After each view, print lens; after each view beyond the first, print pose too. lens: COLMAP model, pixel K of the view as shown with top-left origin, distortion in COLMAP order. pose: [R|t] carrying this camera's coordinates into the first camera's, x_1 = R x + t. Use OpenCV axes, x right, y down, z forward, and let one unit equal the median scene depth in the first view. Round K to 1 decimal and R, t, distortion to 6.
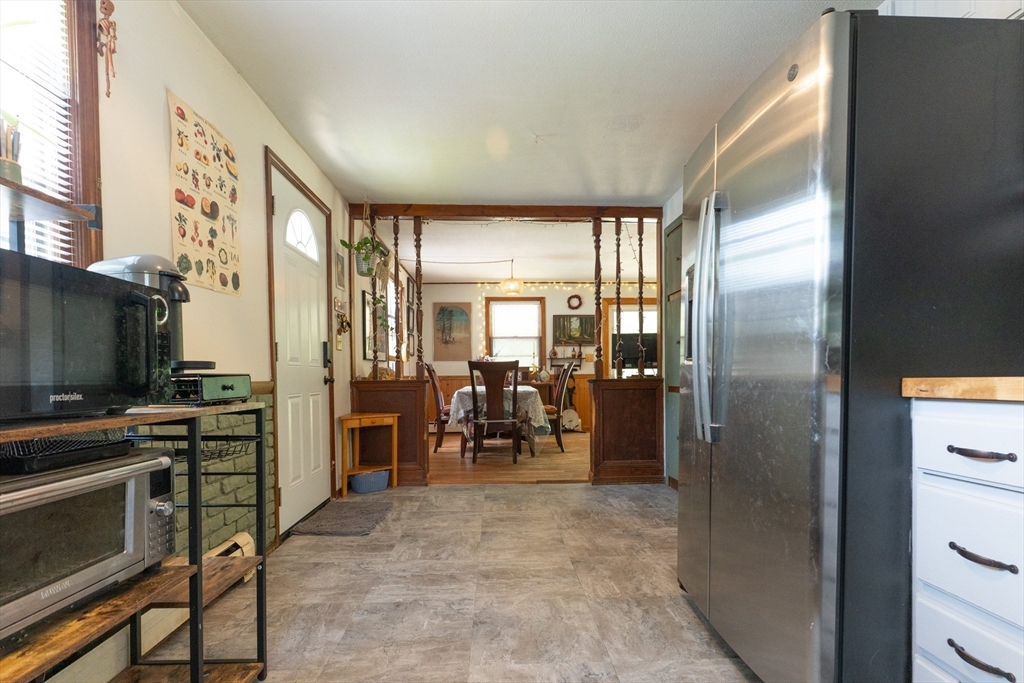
lens RADIAL K [[493.3, 0, 513.2], [0, 493.3, 380.3], [0, 0, 1]] dist [0.002845, -0.001373]
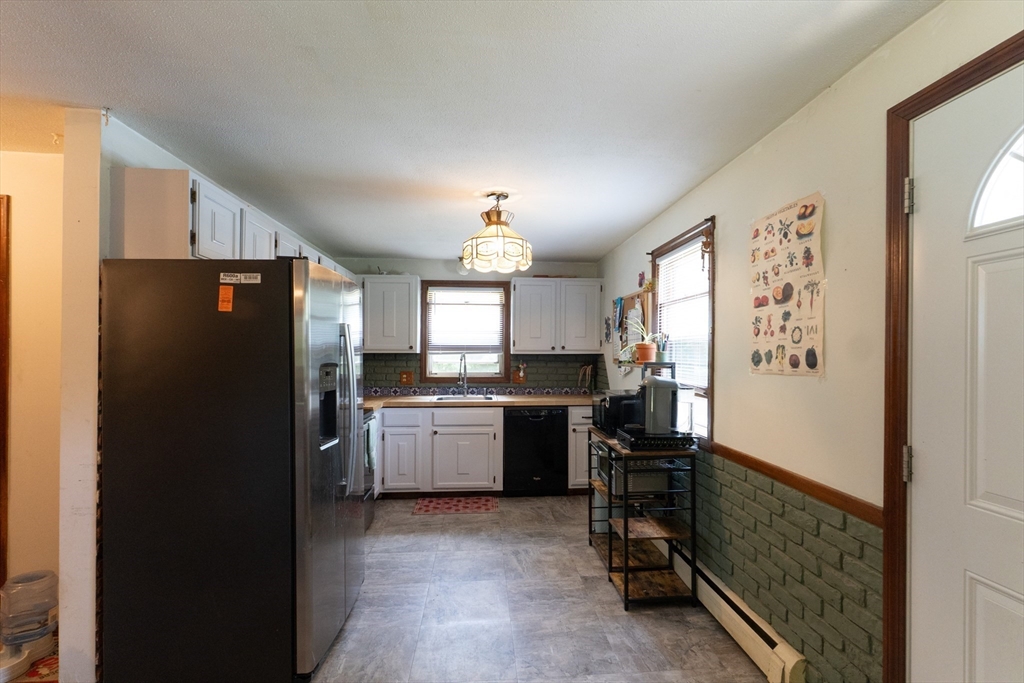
lens RADIAL K [[493.3, 0, 523.0], [0, 493.3, 348.5], [0, 0, 1]] dist [0.002845, -0.001373]
pose [[-0.998676, 0.004974, -0.051200, -0.040787], [0.004681, 0.999972, 0.005856, -0.254025], [0.051227, 0.005609, -0.998671, 2.041236]]
